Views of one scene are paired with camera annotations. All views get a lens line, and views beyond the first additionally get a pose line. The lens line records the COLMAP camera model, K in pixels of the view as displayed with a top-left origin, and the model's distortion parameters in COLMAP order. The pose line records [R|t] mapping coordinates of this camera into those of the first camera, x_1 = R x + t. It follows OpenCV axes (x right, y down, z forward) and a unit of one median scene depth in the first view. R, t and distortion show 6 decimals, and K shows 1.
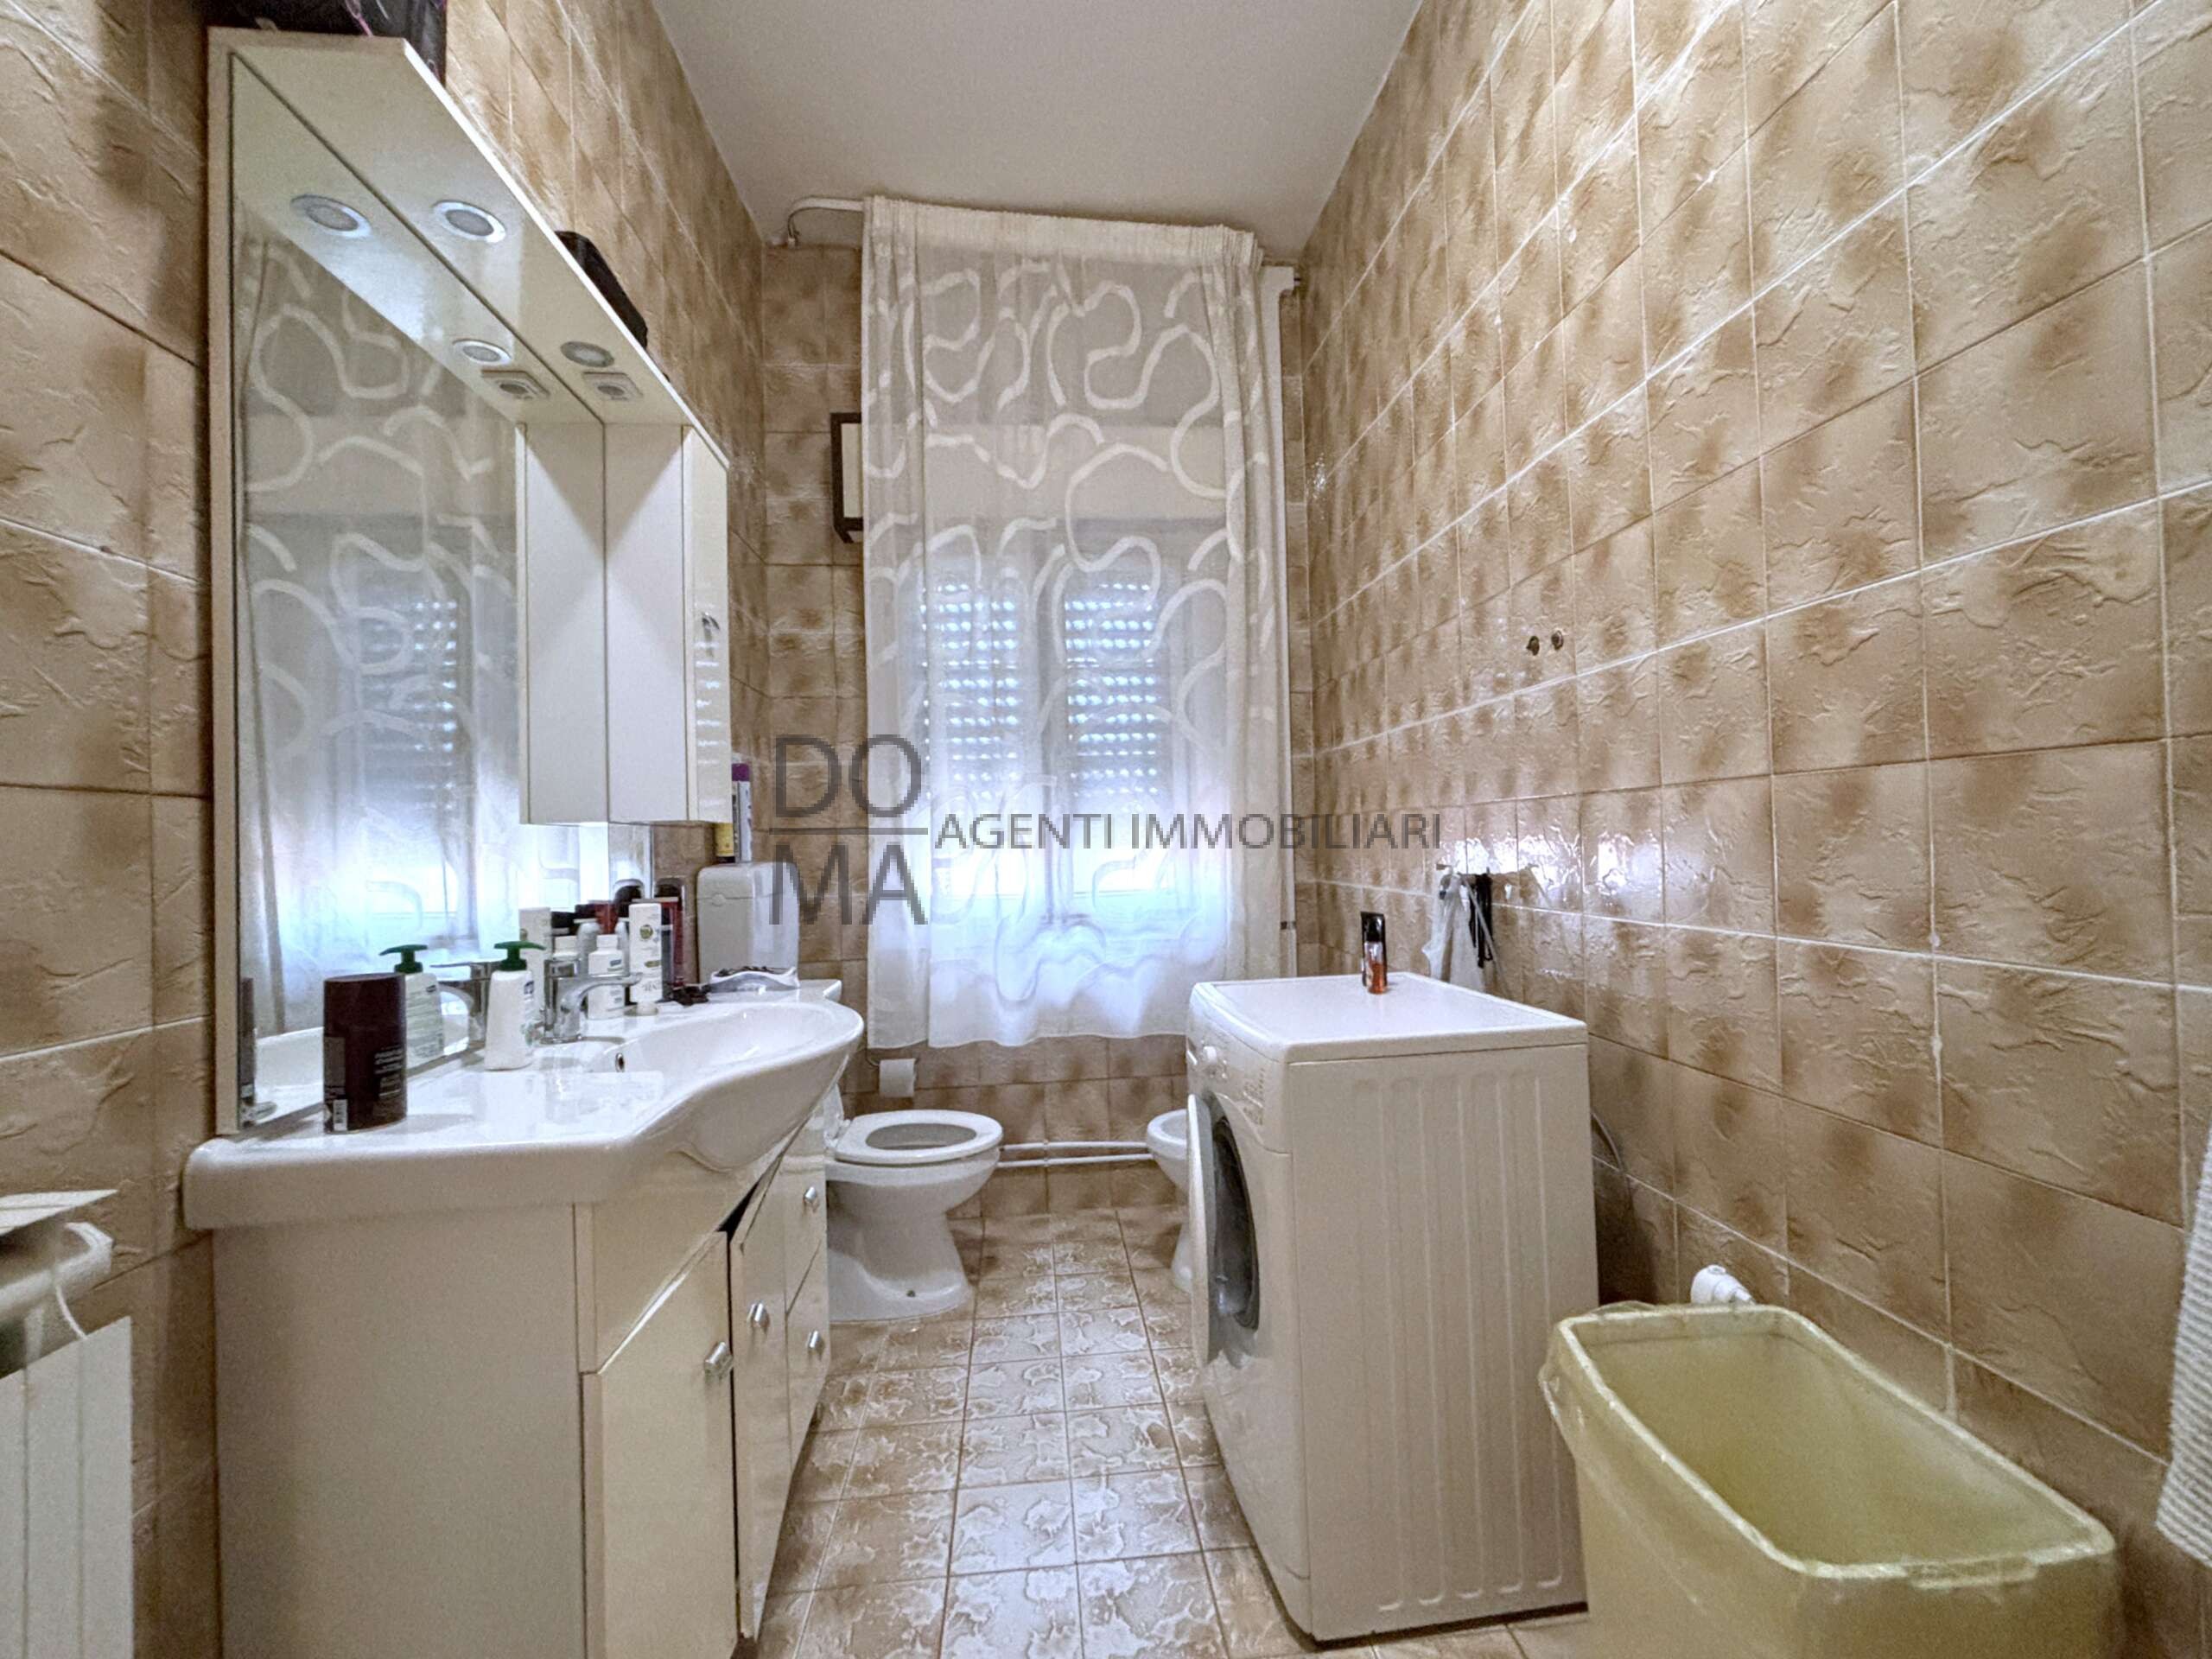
lens RADIAL K [[899.9, 0, 1108.6], [0, 899.9, 827.5], [0, 0, 1]] dist [0.000650, 0.000307]
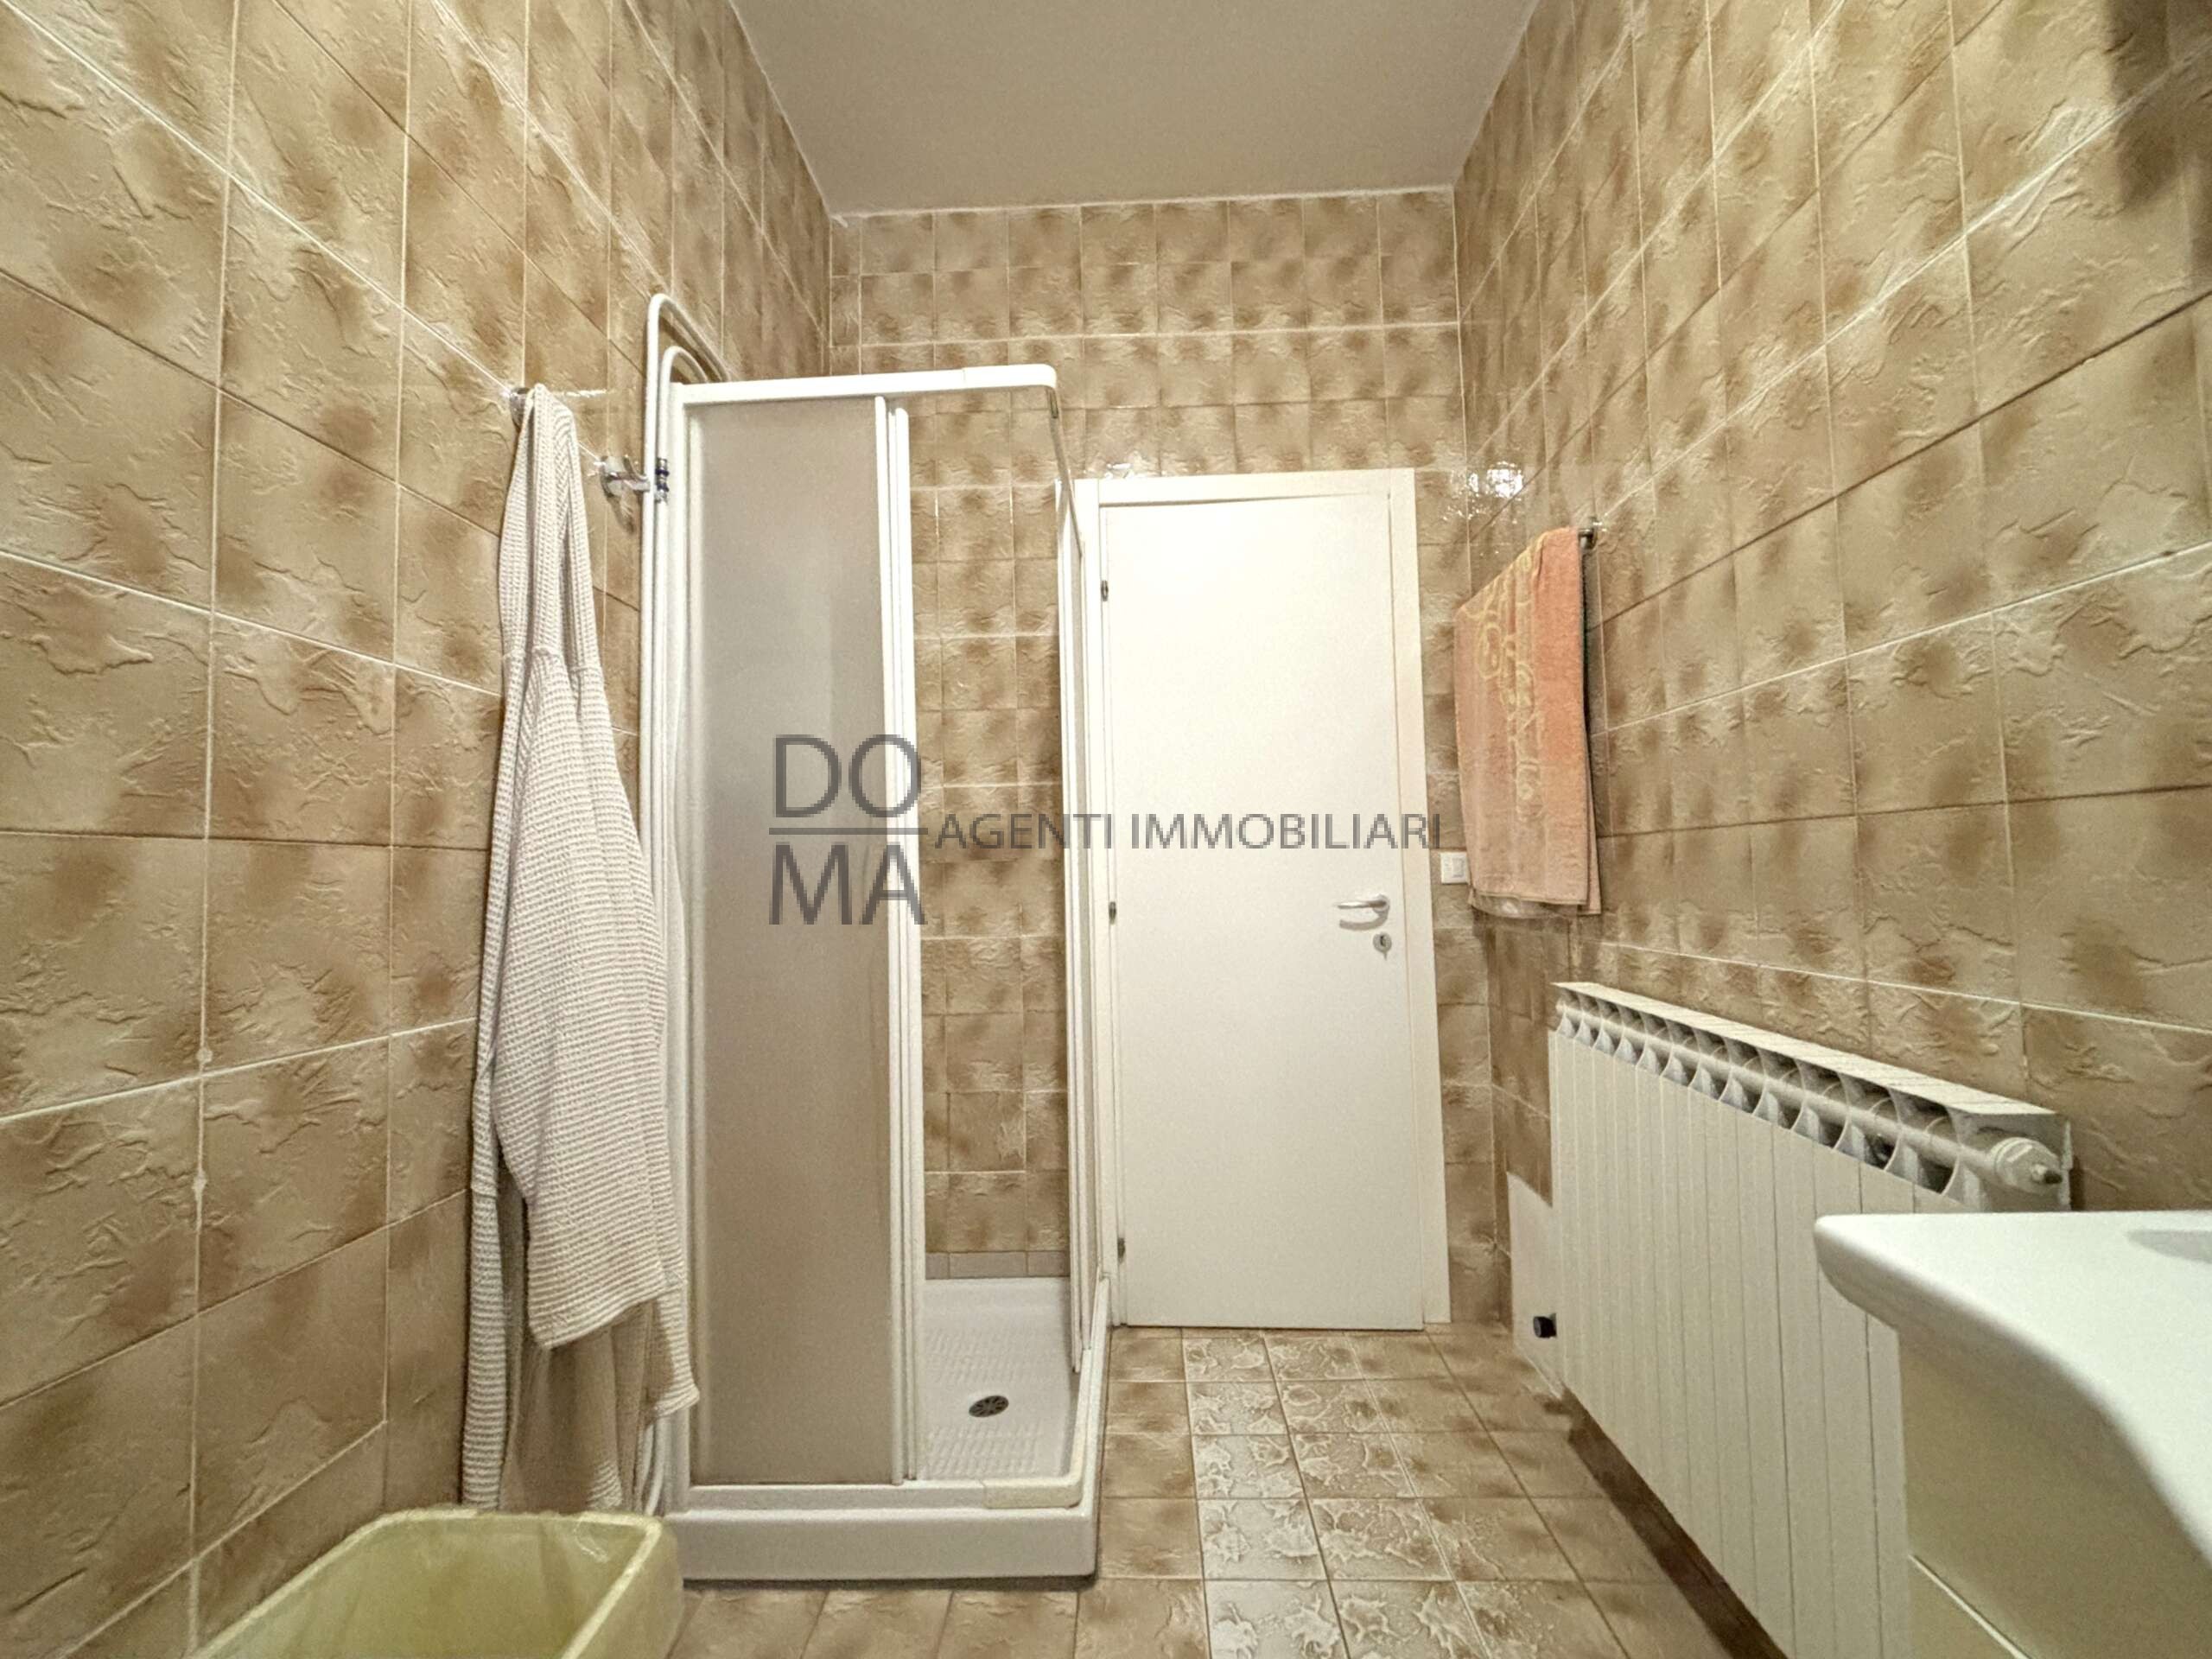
lens RADIAL K [[899.9, 0, 1108.6], [0, 899.9, 827.5], [0, 0, 1]] dist [0.000650, 0.000307]
pose [[-0.990496, 0.056820, 0.125260, -0.023275], [0.047918, 0.996182, -0.072971, 0.016618], [-0.128928, -0.066275, -0.989437, 1.778223]]
